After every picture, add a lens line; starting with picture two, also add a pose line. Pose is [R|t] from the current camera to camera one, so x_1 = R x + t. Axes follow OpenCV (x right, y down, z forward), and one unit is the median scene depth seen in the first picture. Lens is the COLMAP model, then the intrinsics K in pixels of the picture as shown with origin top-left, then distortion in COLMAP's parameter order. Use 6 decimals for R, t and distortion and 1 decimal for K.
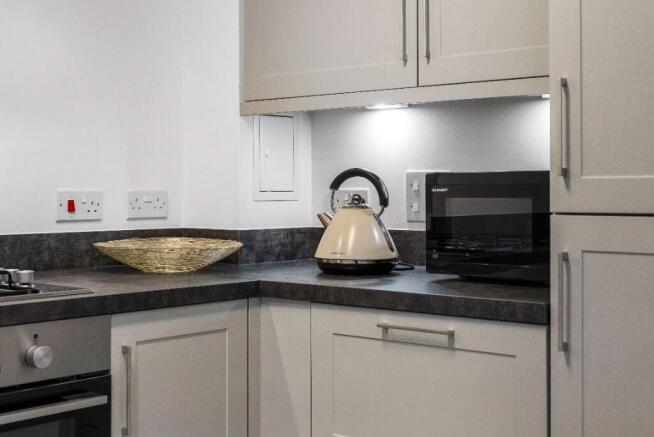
lens RADIAL K [[980.4, 0, 327.0], [0, 980.4, 218.5], [0, 0, 1]] dist [0.005508, 0.015010]
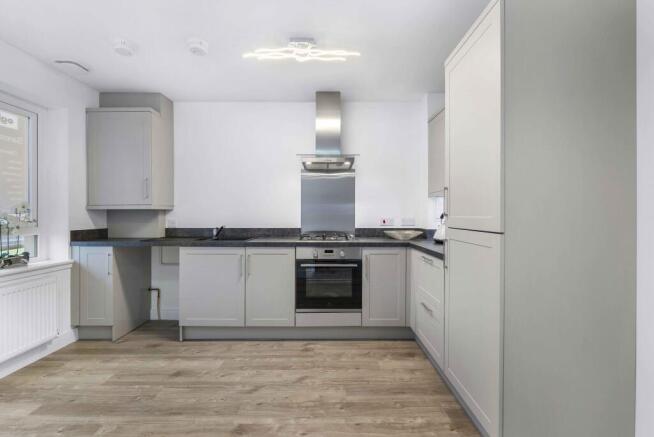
lens RADIAL K [[289.4, 0, 324.4], [0, 289.4, 217.7], [0, 0, 1]] dist [-0.001693, -0.000100]
pose [[0.646176, 0.011263, -0.763106, 0.545302], [-0.023086, 0.999722, -0.004794, -0.018494], [0.762839, 0.020714, 0.646256, 0.026715]]
